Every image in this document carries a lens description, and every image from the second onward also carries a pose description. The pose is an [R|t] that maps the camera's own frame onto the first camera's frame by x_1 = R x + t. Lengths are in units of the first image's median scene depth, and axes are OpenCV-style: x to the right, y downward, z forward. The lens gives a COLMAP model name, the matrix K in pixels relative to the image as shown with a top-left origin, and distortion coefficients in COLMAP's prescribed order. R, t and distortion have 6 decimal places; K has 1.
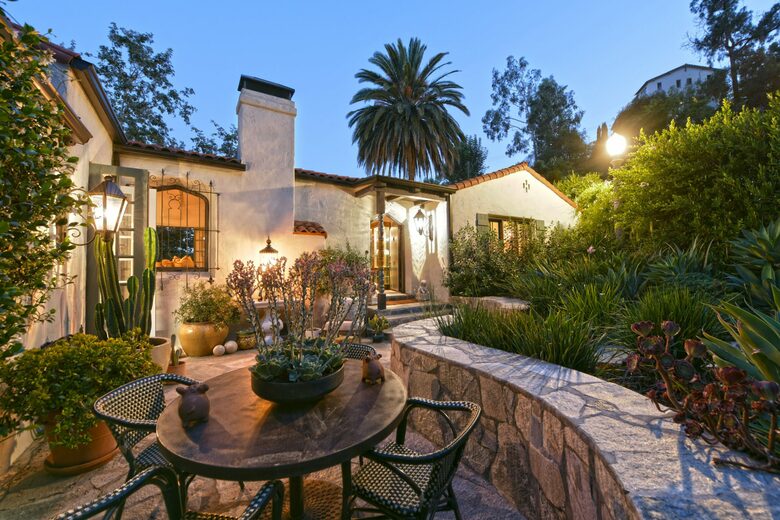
lens RADIAL K [[327.0, 0, 391.4], [0, 327.0, 260.2], [0, 0, 1]] dist [-0.001081, 0.000150]
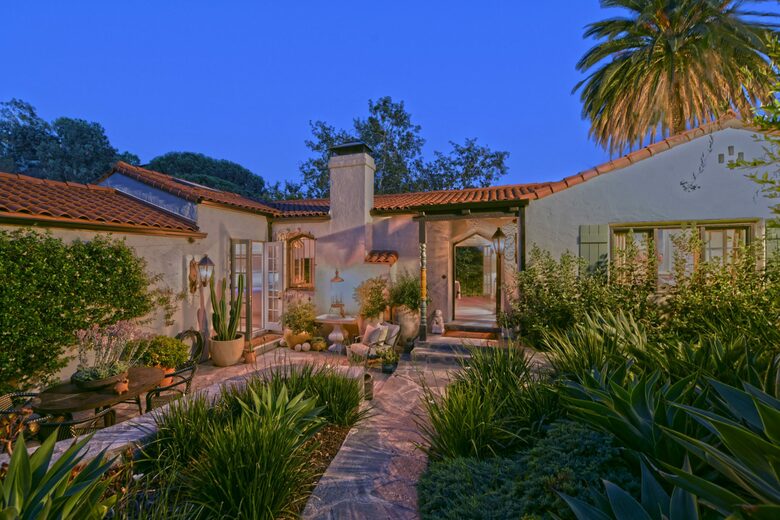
lens RADIAL K [[327.0, 0, 387.8], [0, 327.0, 262.0], [0, 0, 1]] dist [-0.001081, 0.000150]
pose [[0.617444, 0.012896, -0.786509, 0.383010], [0.018466, 0.999352, 0.030882, -0.066622], [0.786398, -0.033592, 0.616807, 0.173623]]
